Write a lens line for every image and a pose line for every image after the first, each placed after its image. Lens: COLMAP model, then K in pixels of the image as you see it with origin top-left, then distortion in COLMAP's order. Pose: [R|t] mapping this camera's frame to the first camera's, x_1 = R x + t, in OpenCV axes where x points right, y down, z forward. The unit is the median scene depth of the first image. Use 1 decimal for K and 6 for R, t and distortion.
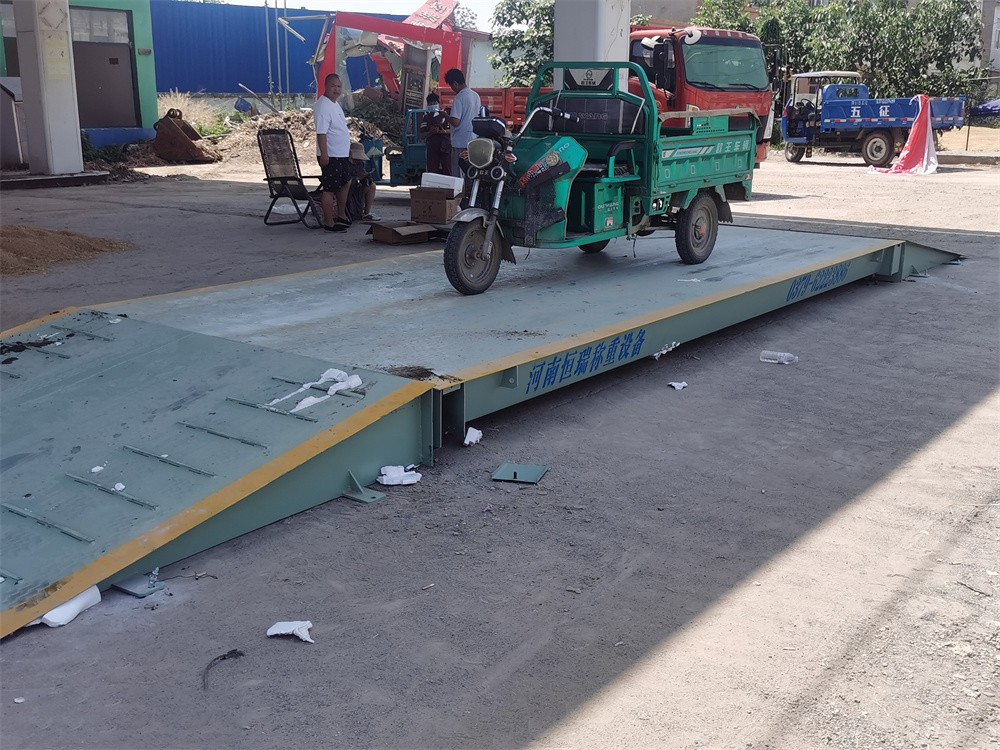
lens RADIAL K [[1116.3, 0, 500.0], [0, 1116.3, 375.0], [0, 0, 1]] dist [0.037955, 0.020985]
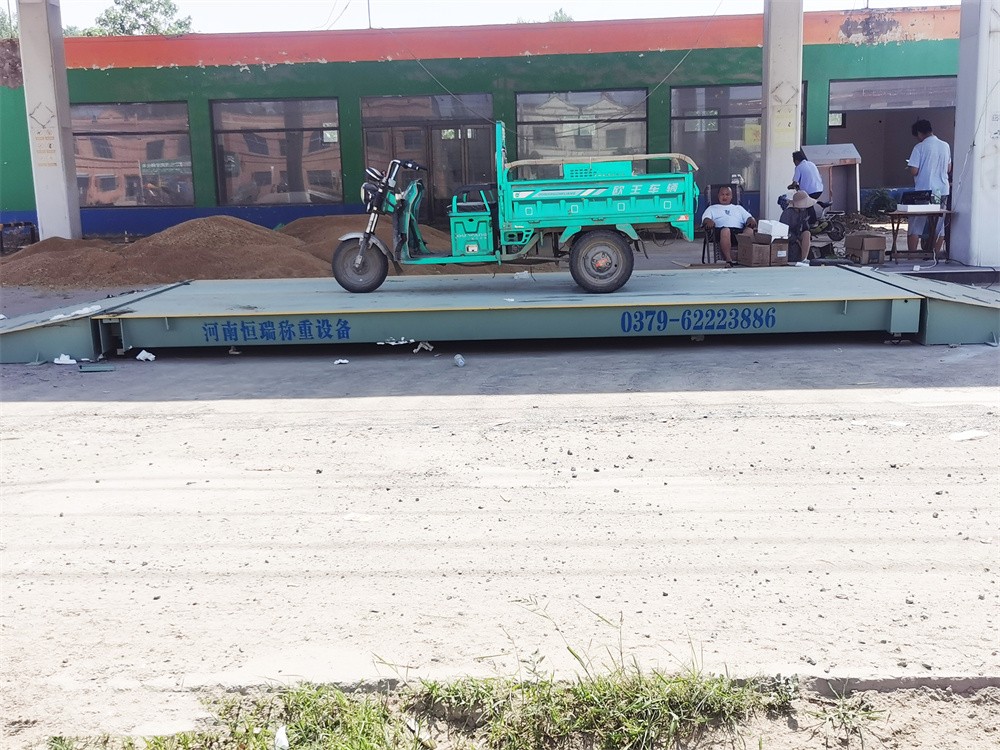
lens RADIAL K [[1116.3, 0, 500.0], [0, 1116.3, 375.0], [0, 0, 1]] dist [0.037955, 0.020985]
pose [[0.564406, 0.126313, -0.815776, 1.085419], [-0.171800, 0.984559, 0.033585, -0.042404], [0.807422, 0.121195, 0.577392, 0.303846]]
